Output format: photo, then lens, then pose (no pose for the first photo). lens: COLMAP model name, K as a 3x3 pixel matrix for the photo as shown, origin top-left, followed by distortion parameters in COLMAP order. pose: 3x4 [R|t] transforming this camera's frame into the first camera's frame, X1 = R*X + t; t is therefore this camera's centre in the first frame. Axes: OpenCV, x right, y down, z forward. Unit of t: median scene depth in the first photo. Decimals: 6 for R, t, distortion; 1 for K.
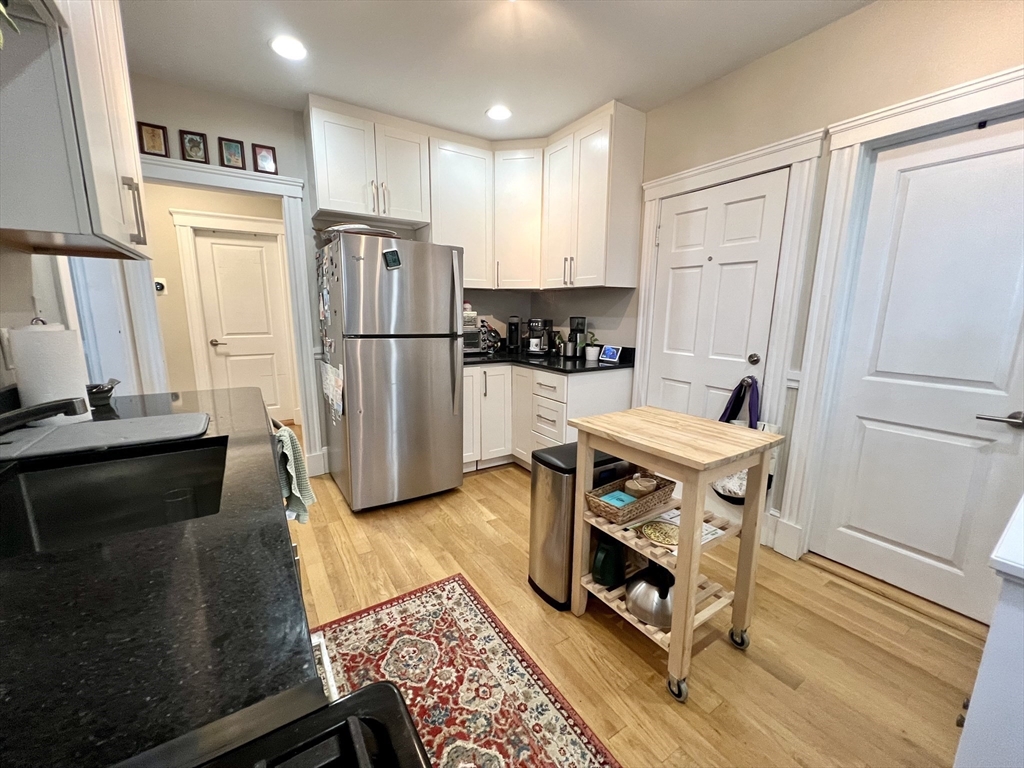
lens RADIAL K [[409.1, 0, 512.0], [0, 409.1, 384.0], [0, 0, 1]] dist [0.000142, -0.000199]
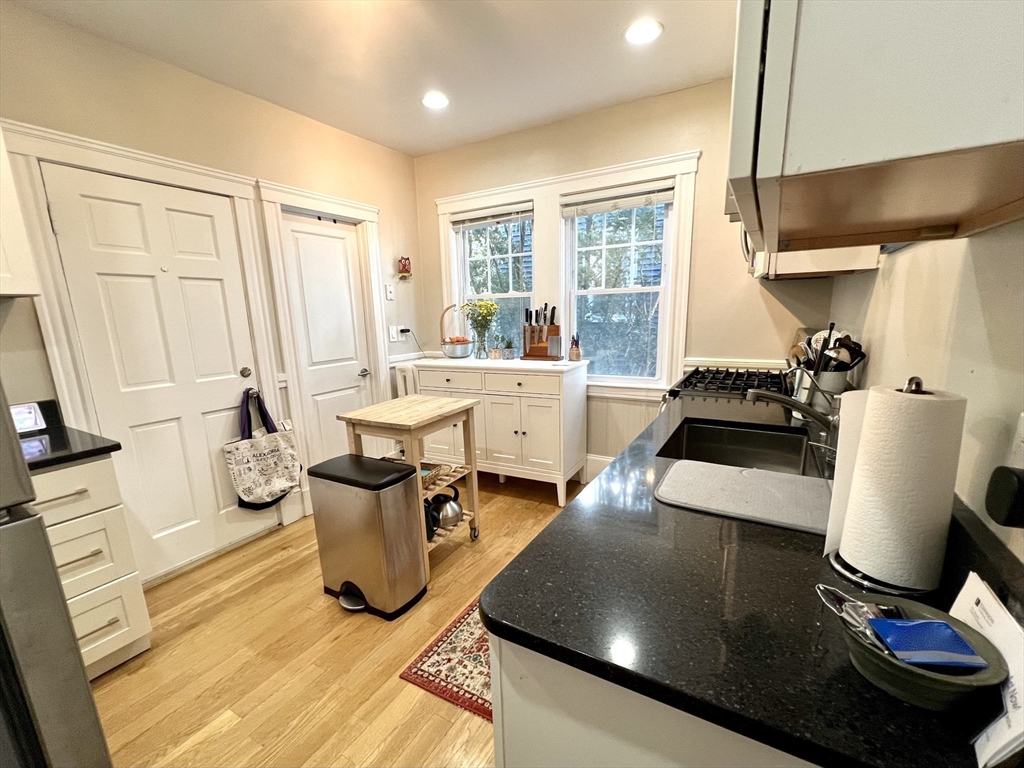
lens RADIAL K [[446.7, 0, 512.9], [0, 446.7, 408.5], [0, 0, 1]] dist [0.000830, 0.000011]
pose [[-0.465857, -0.193462, 0.863452, -0.970626], [0.176657, 0.935828, 0.304989, -0.261379], [-0.867047, 0.294617, -0.401785, 1.136679]]
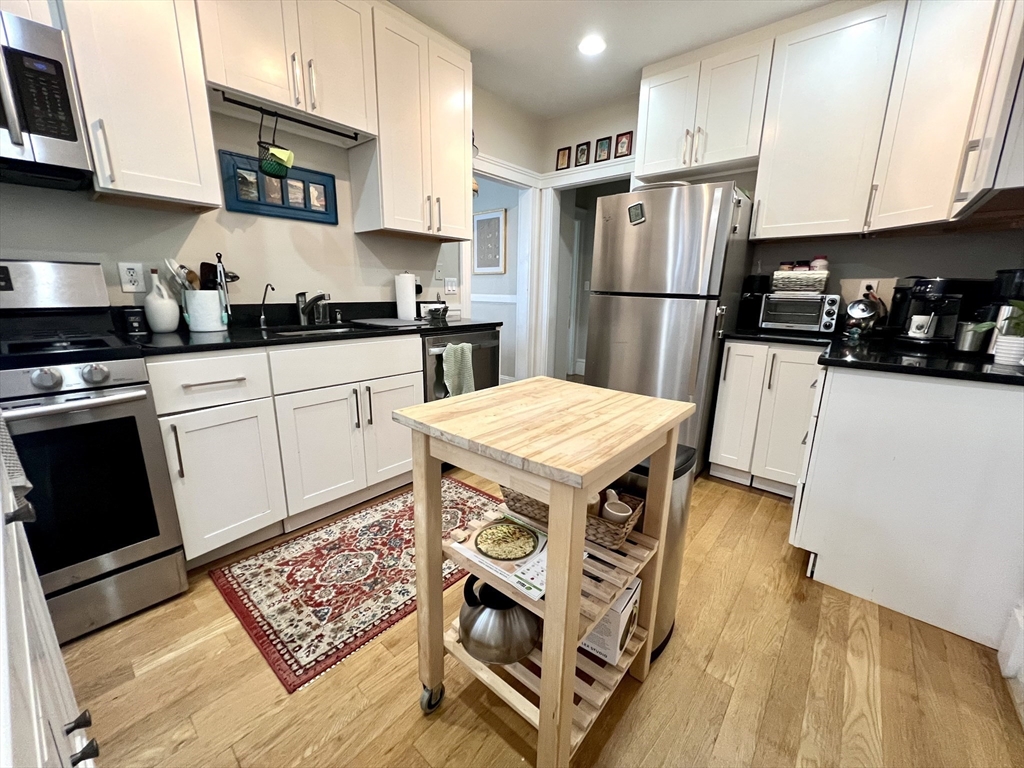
lens RADIAL K [[409.1, 0, 512.0], [0, 409.1, 384.0], [0, 0, 1]] dist [0.000142, -0.000199]
pose [[0.284110, 0.209059, -0.935722, 0.835471], [-0.183246, 0.969789, 0.161032, -0.018593], [0.941118, 0.125716, 0.313836, 0.629621]]
